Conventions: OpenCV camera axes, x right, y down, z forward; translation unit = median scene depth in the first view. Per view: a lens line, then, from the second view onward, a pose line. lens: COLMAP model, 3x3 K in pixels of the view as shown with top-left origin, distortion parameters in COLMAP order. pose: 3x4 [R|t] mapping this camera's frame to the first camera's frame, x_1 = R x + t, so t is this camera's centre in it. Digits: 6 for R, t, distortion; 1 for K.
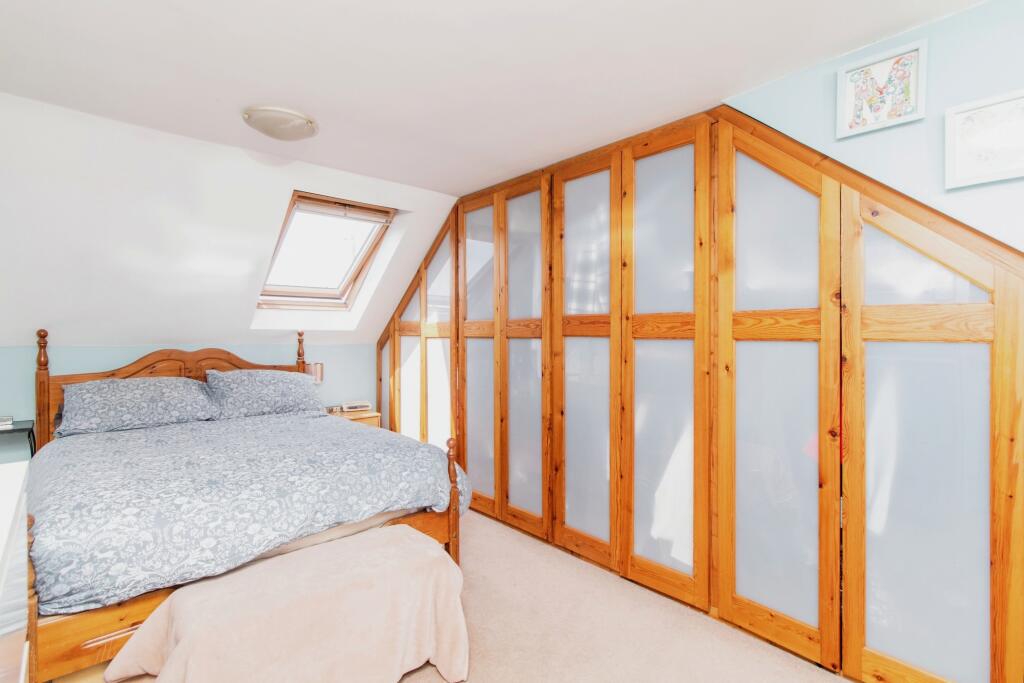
lens RADIAL K [[489.5, 0, 512.0], [0, 489.5, 341.5], [0, 0, 1]] dist [0.000965, 0.000076]
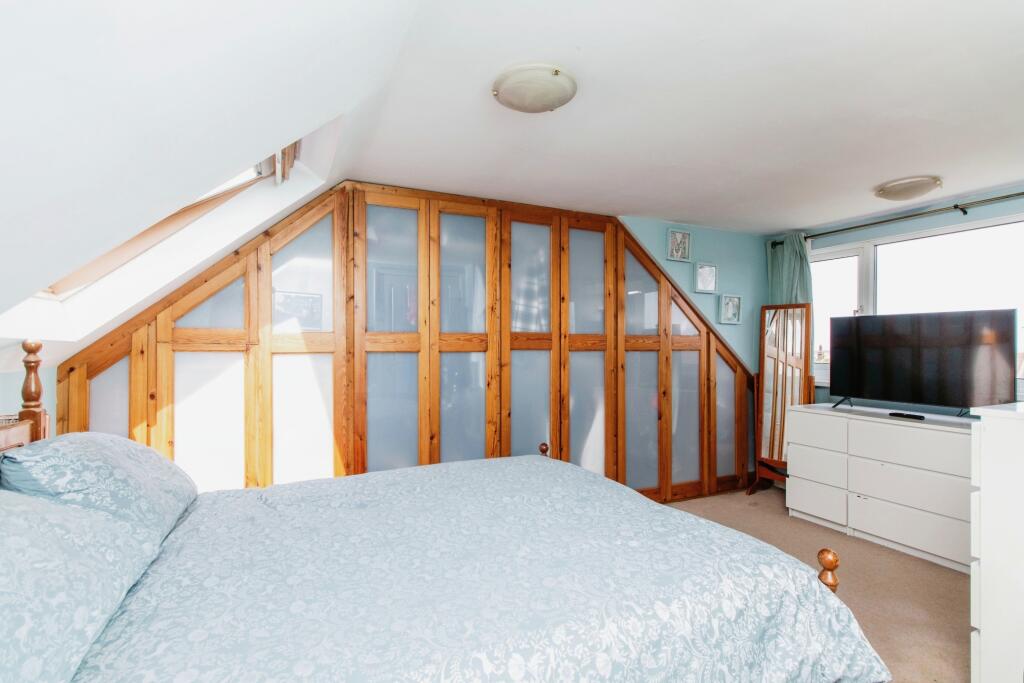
lens RADIAL K [[480.7, 0, 512.0], [0, 480.7, 341.5], [0, 0, 1]] dist [-0.000607, 0.000019]
pose [[0.293487, 0.011639, 0.955892, -1.050788], [0.016964, 0.999705, -0.017381, -0.010375], [-0.955813, 0.021317, 0.293203, 0.677258]]
